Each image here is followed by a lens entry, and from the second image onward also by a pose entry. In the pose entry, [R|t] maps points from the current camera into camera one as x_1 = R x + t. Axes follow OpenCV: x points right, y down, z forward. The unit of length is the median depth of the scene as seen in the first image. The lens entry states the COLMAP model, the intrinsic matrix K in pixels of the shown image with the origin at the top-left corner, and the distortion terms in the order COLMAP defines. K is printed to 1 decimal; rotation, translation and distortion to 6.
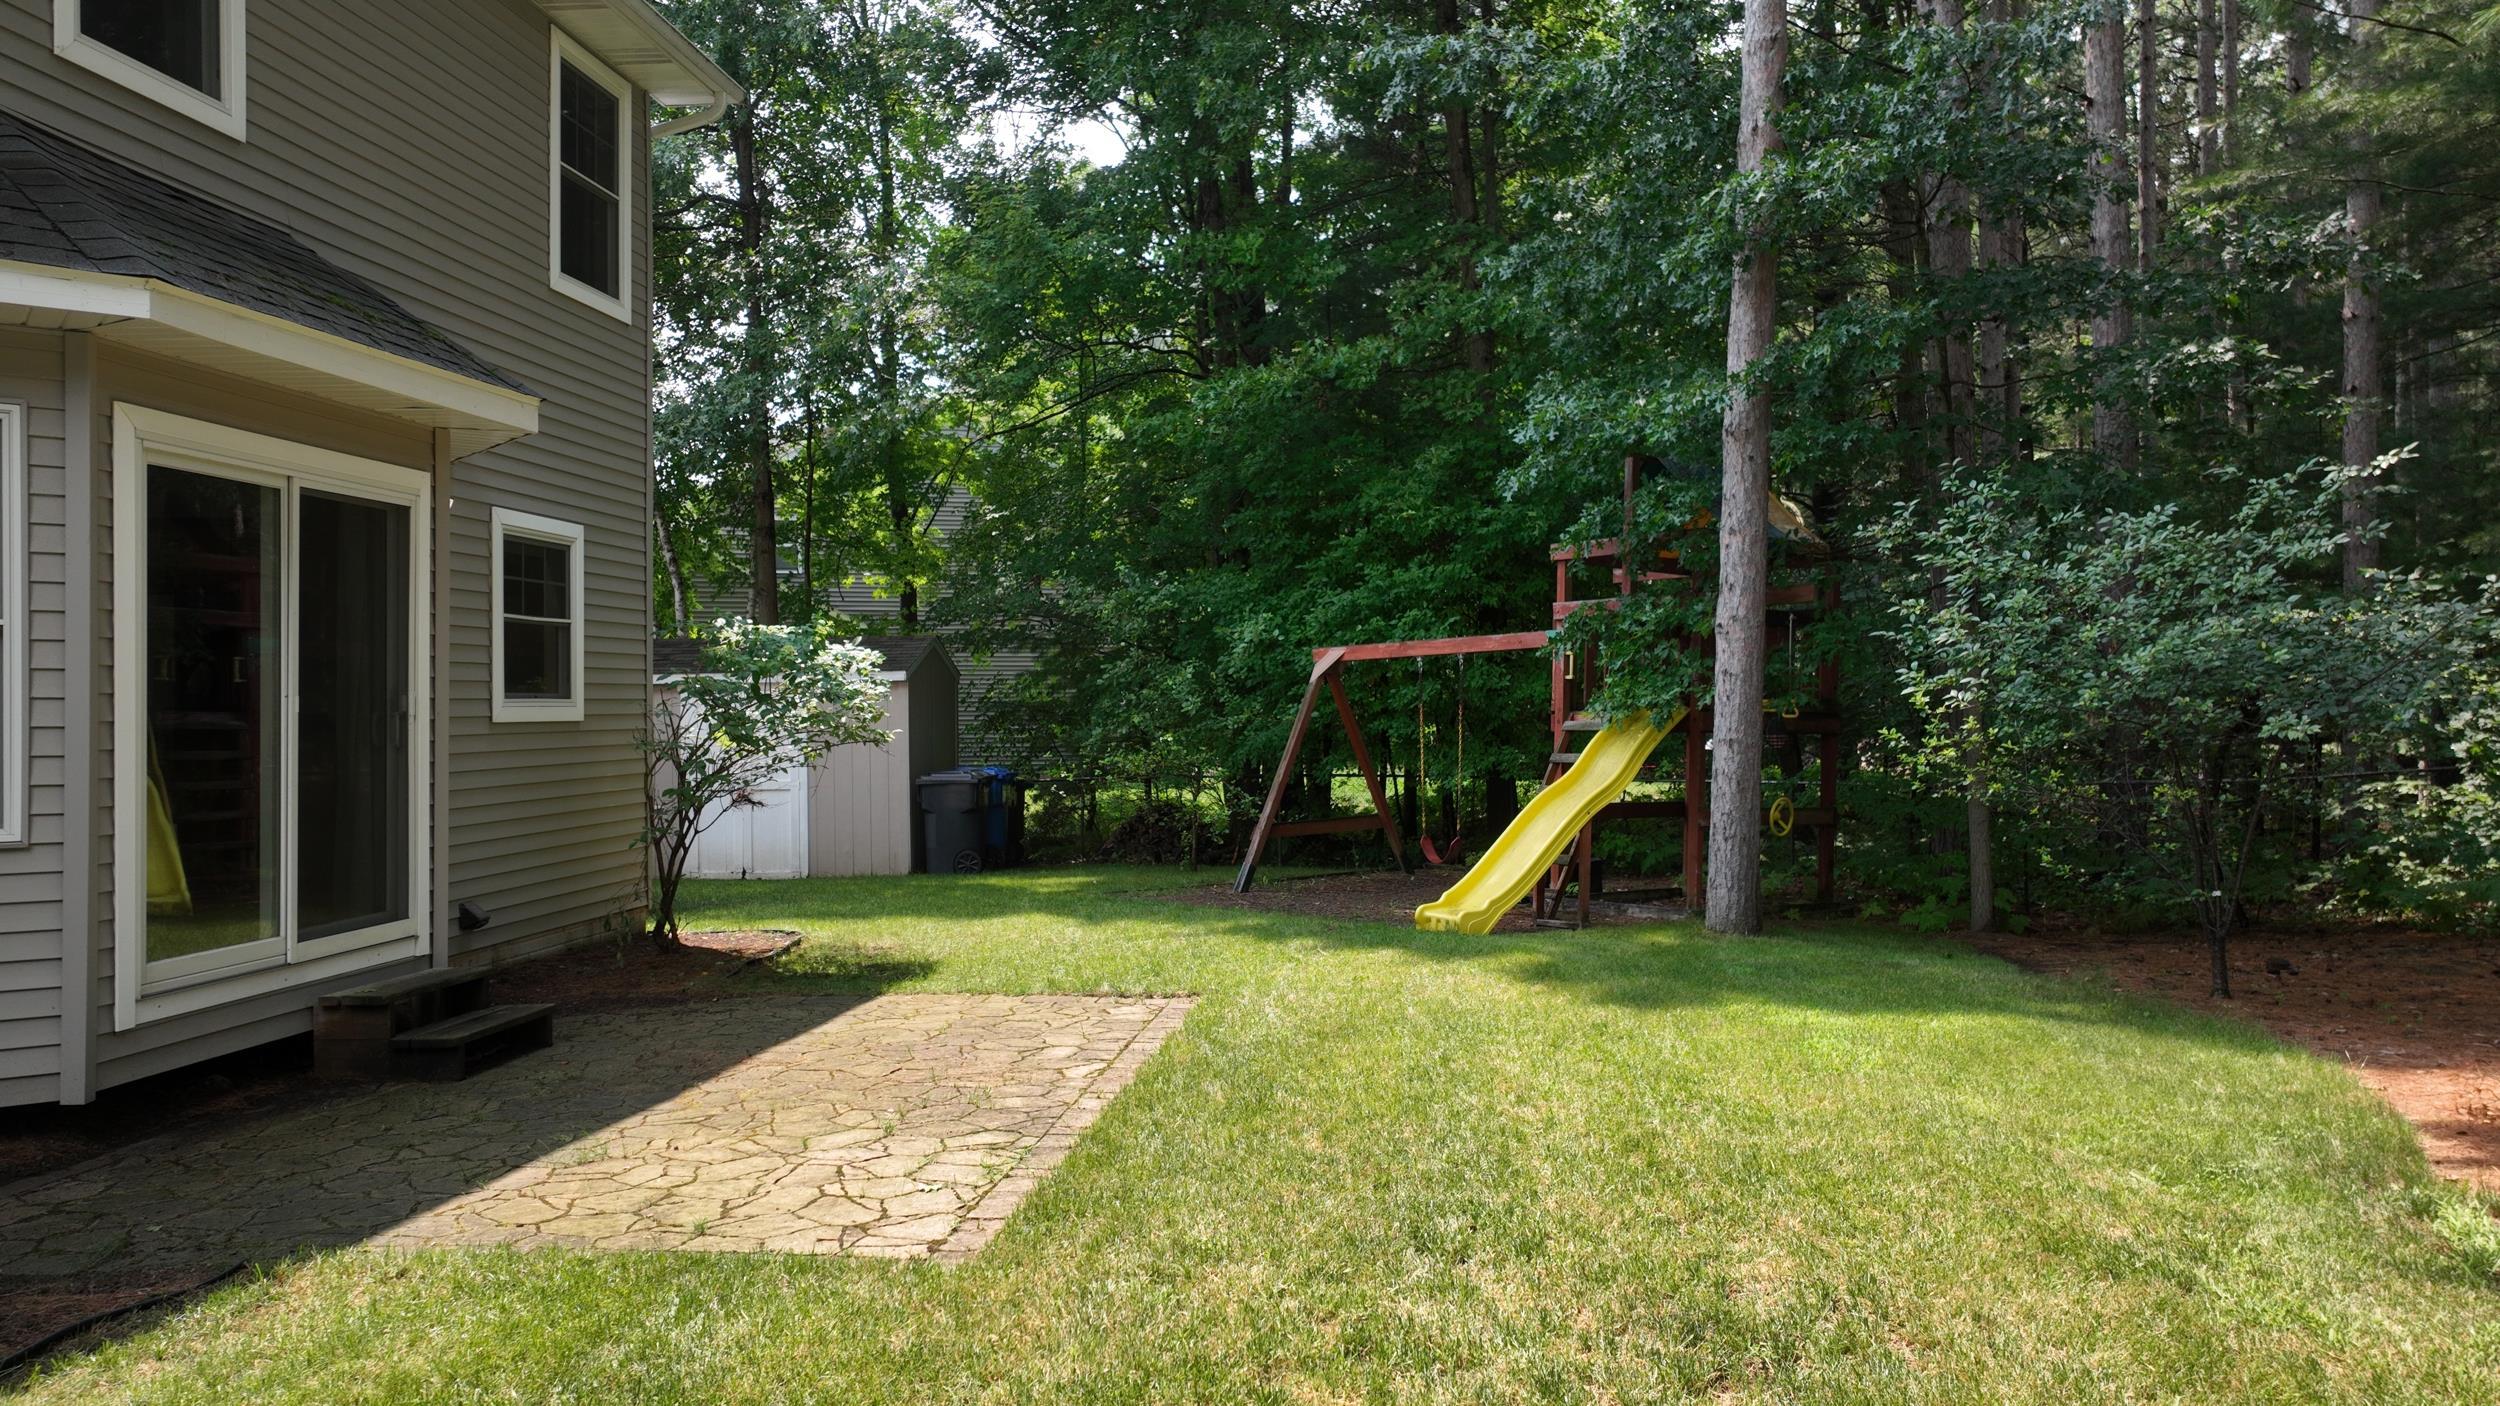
lens RADIAL K [[1758.7, 0, 1250.0], [0, 1758.7, 703.0], [0, 0, 1]] dist [0.004432, 0.005885]
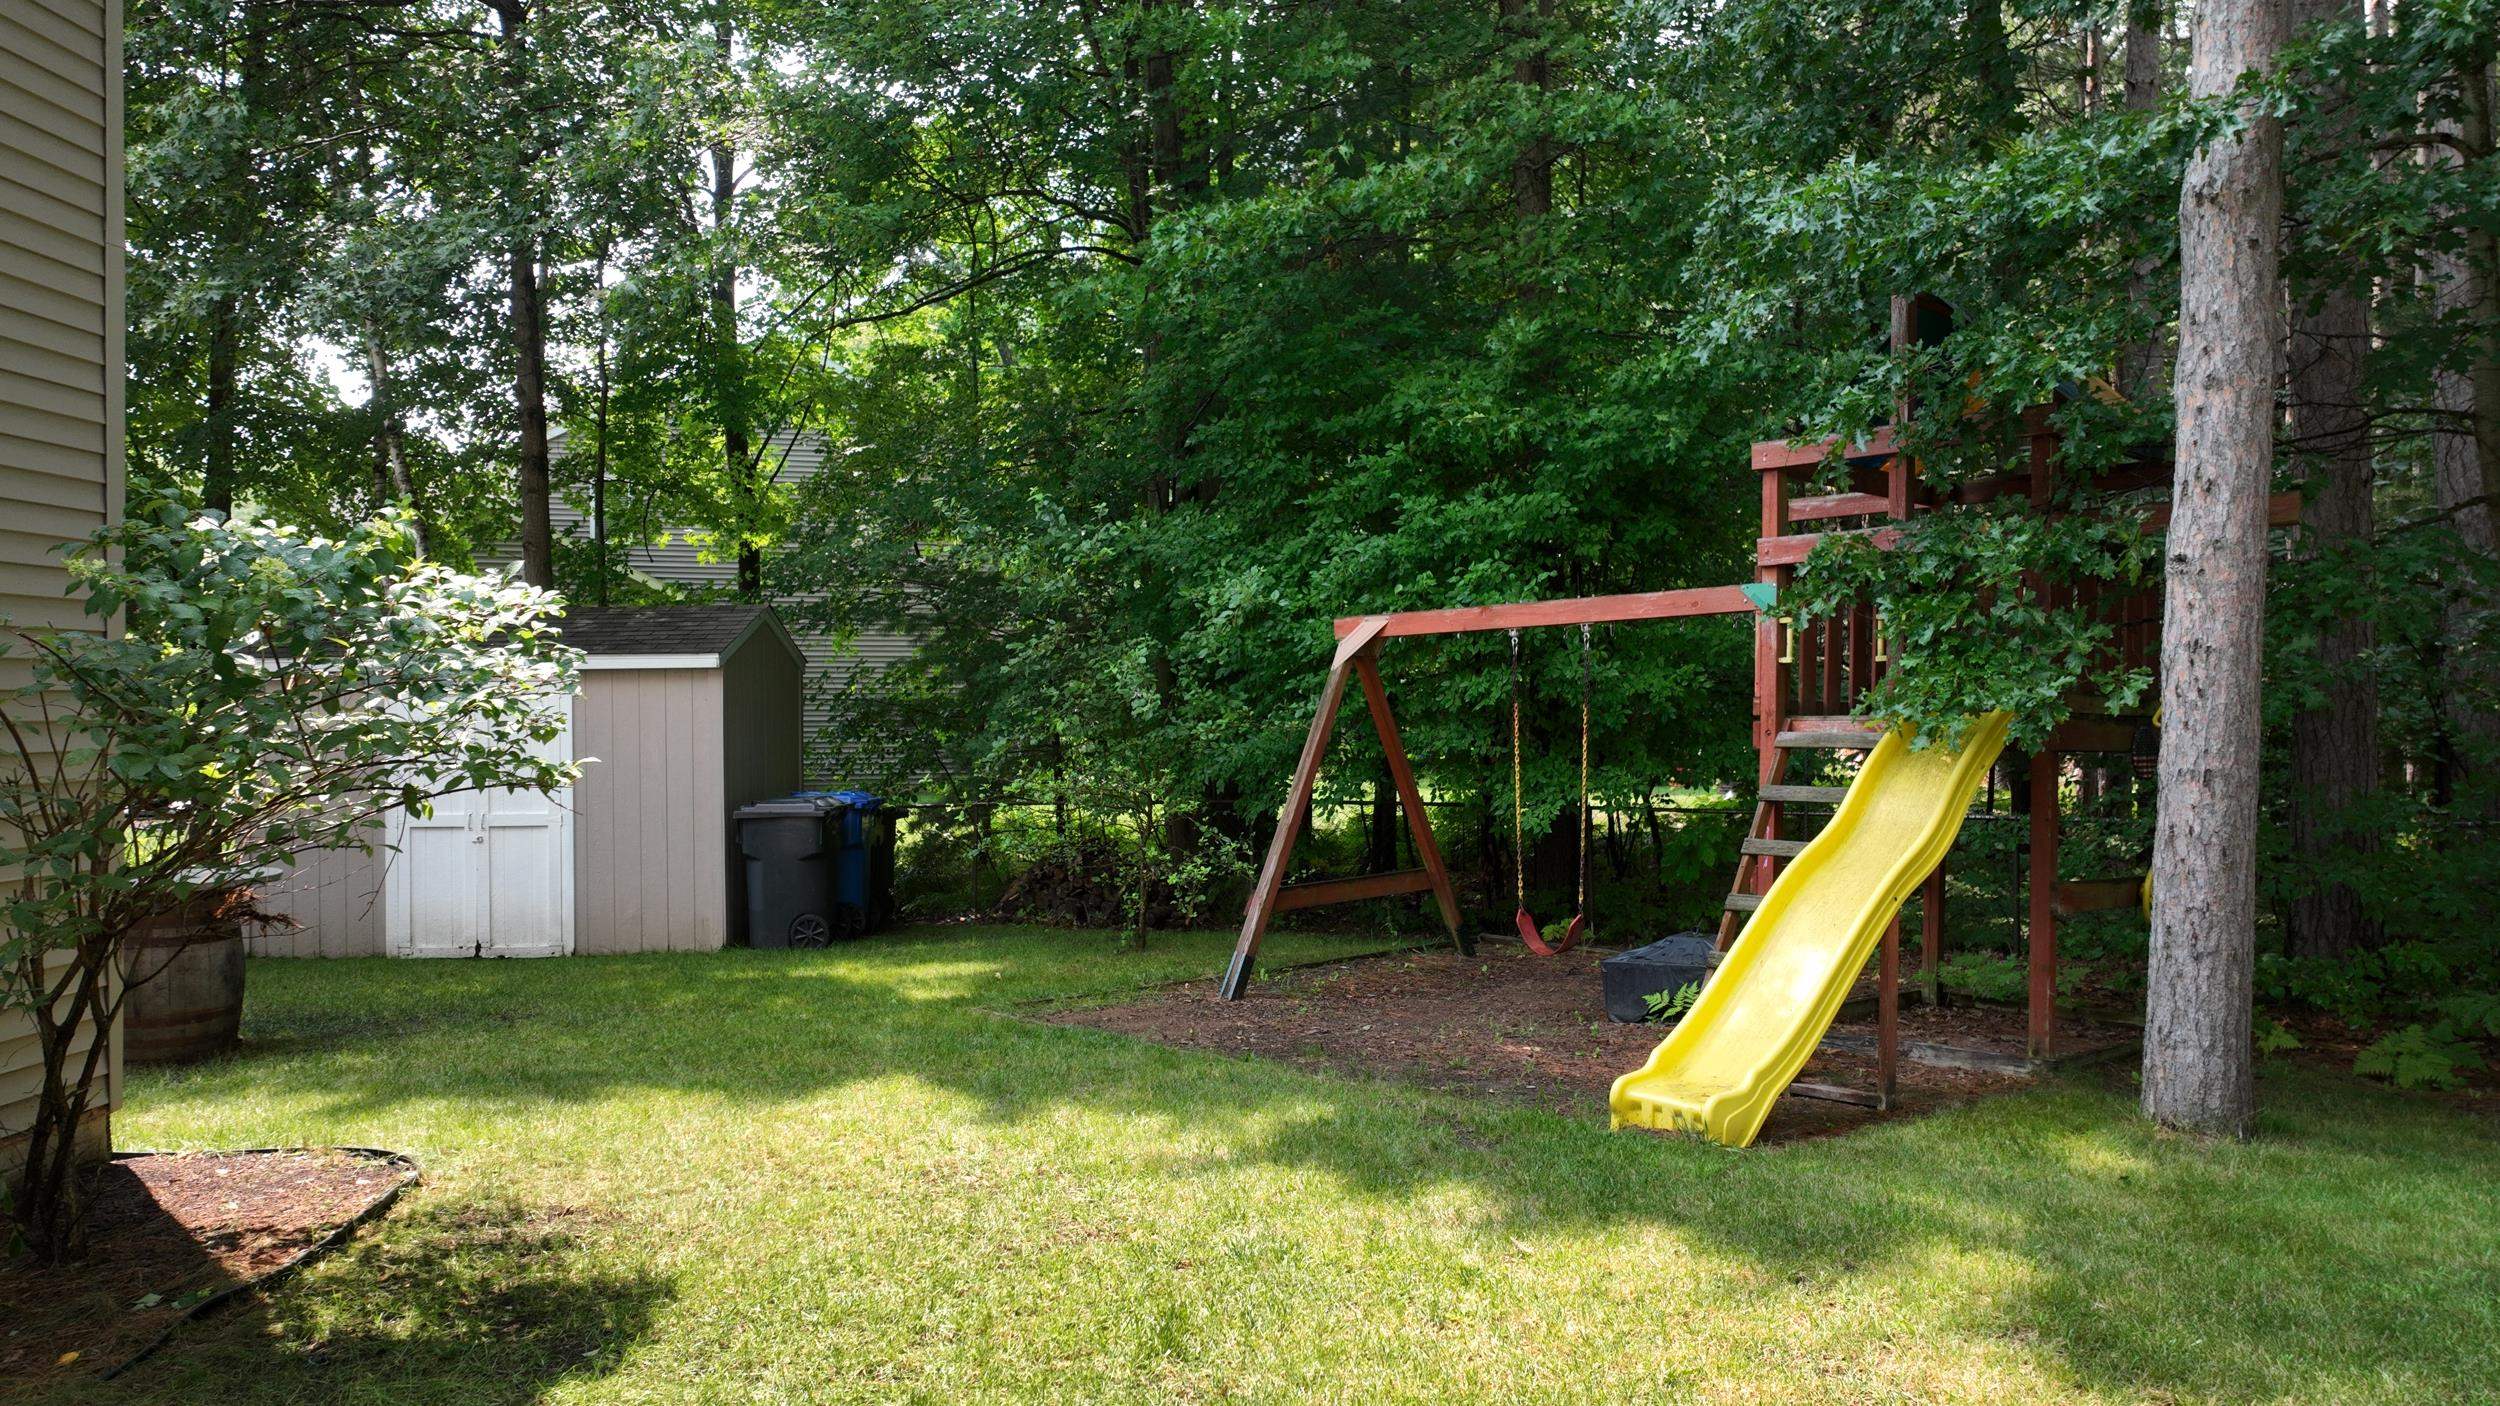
lens RADIAL K [[1761.1, 0, 1248.7], [0, 1761.1, 694.5], [0, 0, 1]] dist [0.003464, -0.004409]
pose [[0.997994, 0.001740, 0.063292, -0.036565], [-0.001507, 0.999992, -0.003731, -0.000092], [-0.063298, 0.003628, 0.997988, 0.337562]]
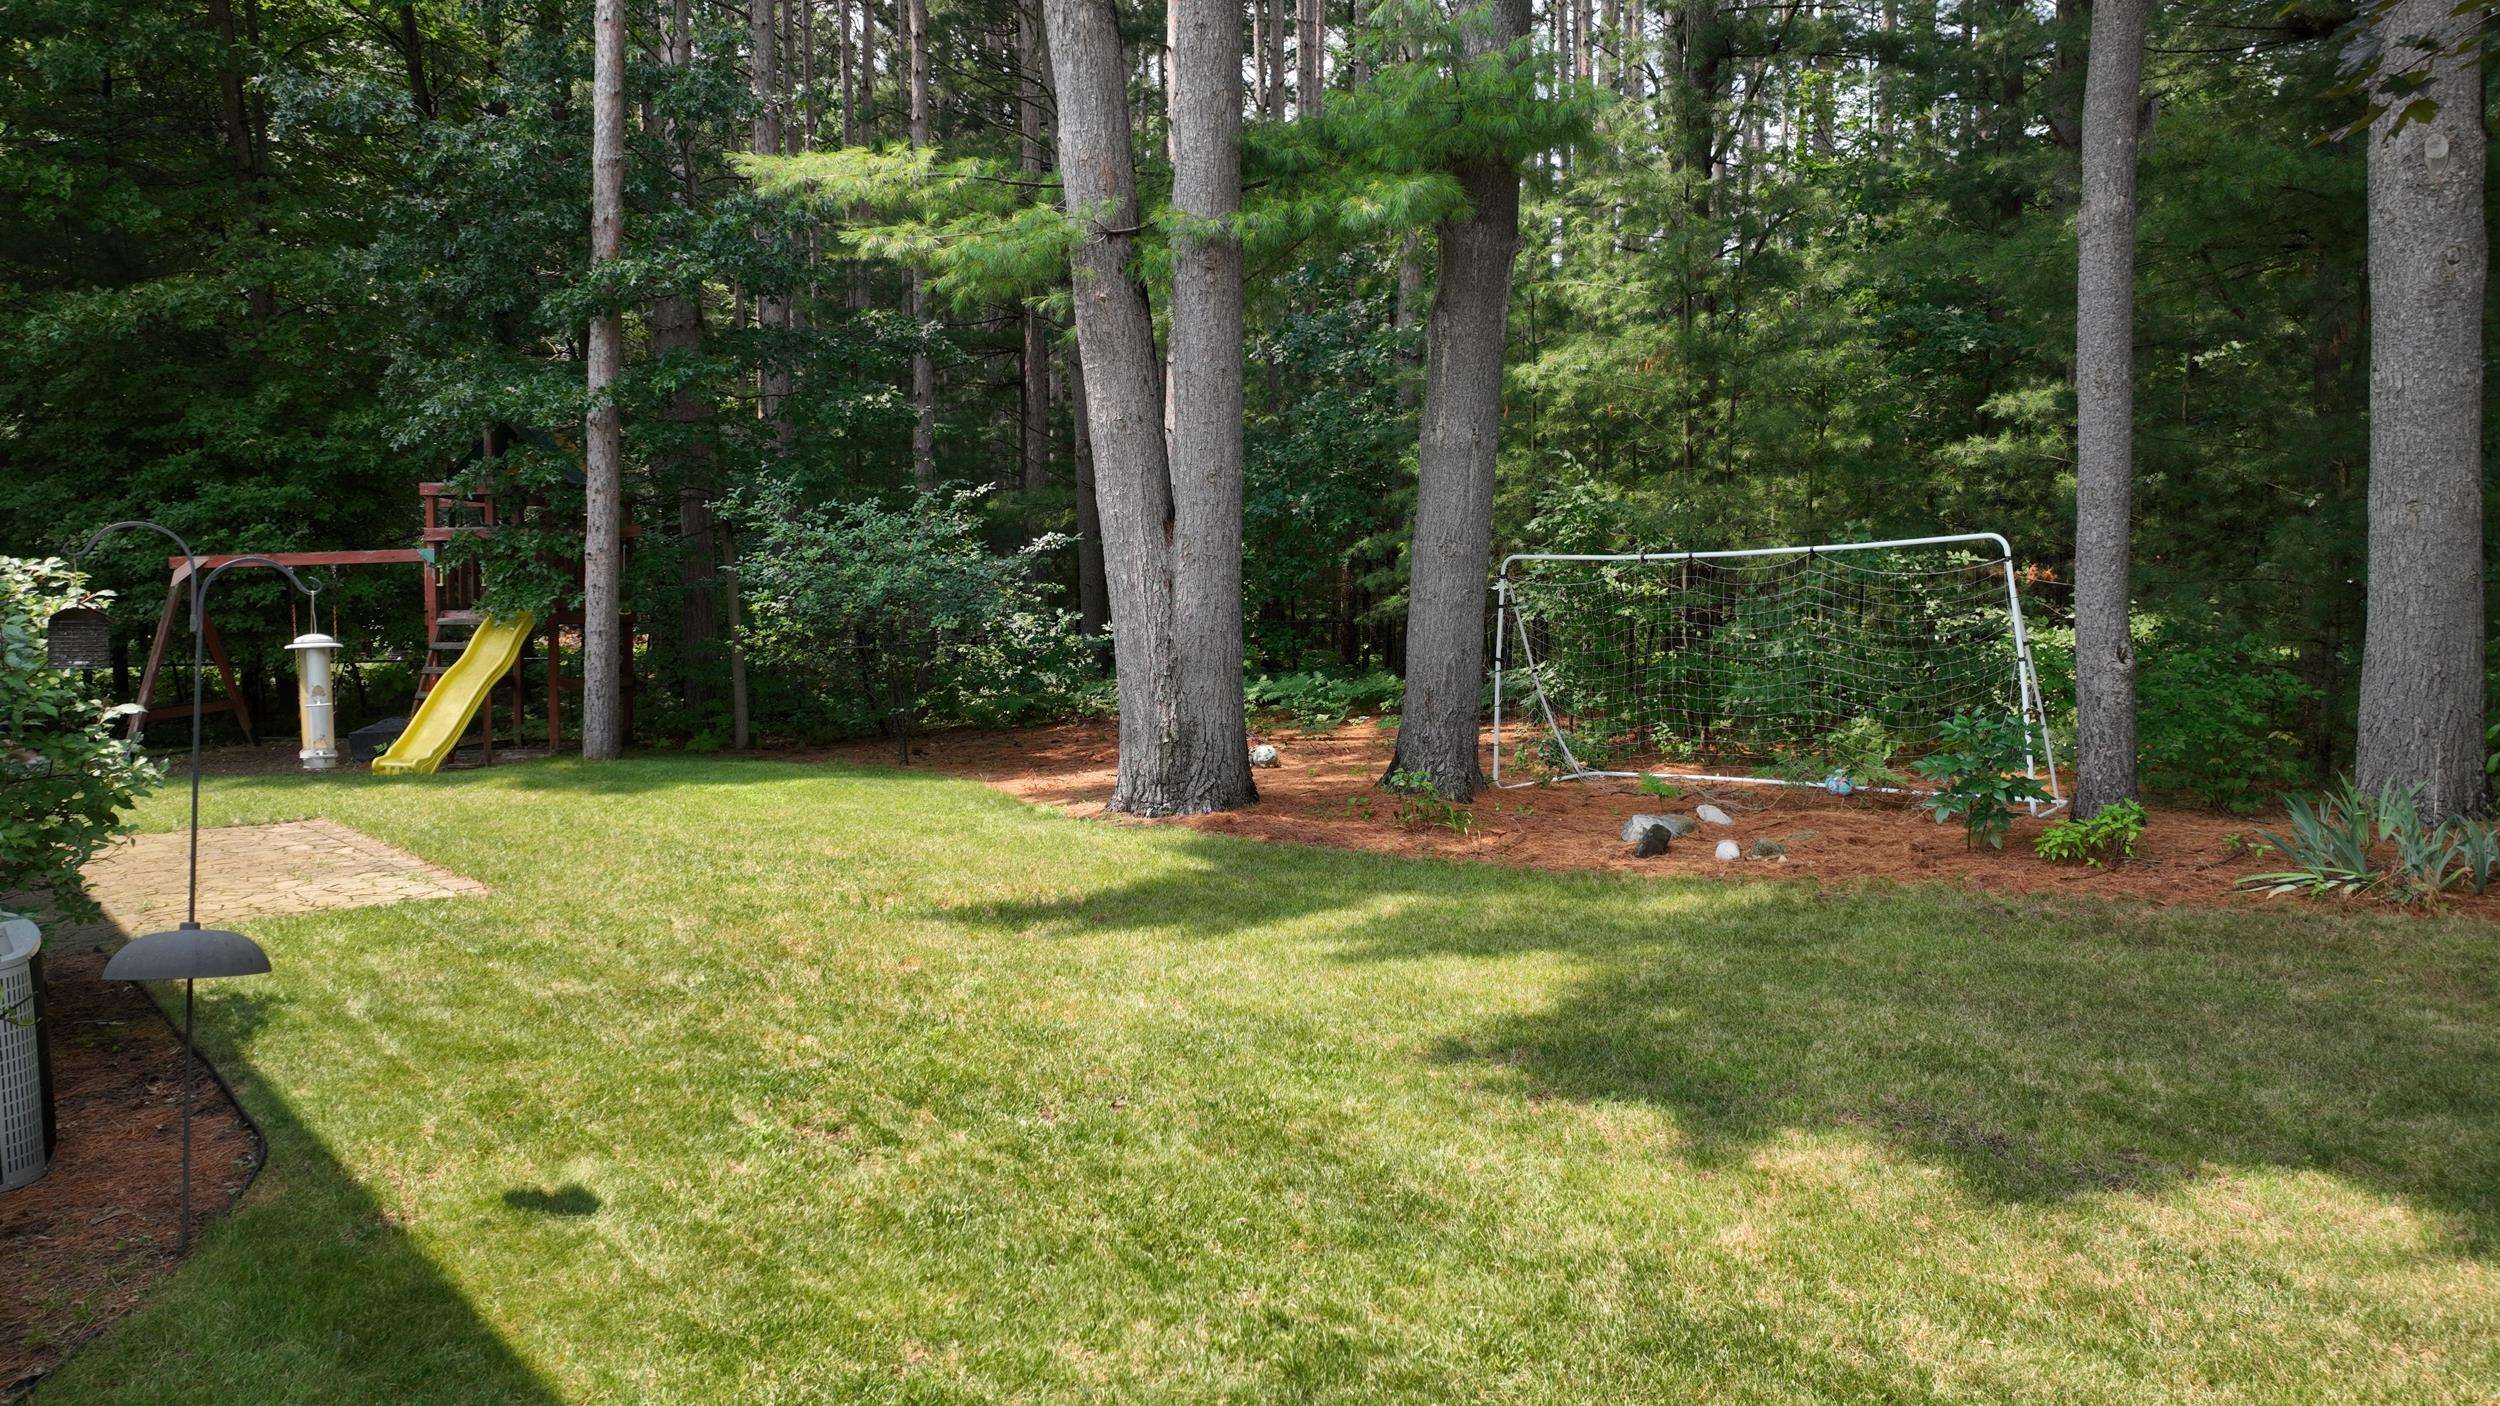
lens RADIAL K [[1761.1, 0, 1248.7], [0, 1761.1, 694.5], [0, 0, 1]] dist [0.003464, -0.004409]
pose [[0.706585, -0.049952, 0.705863, -0.277360], [0.000339, 0.997529, 0.070254, -0.021256], [-0.707629, -0.049401, 0.704856, -0.313289]]
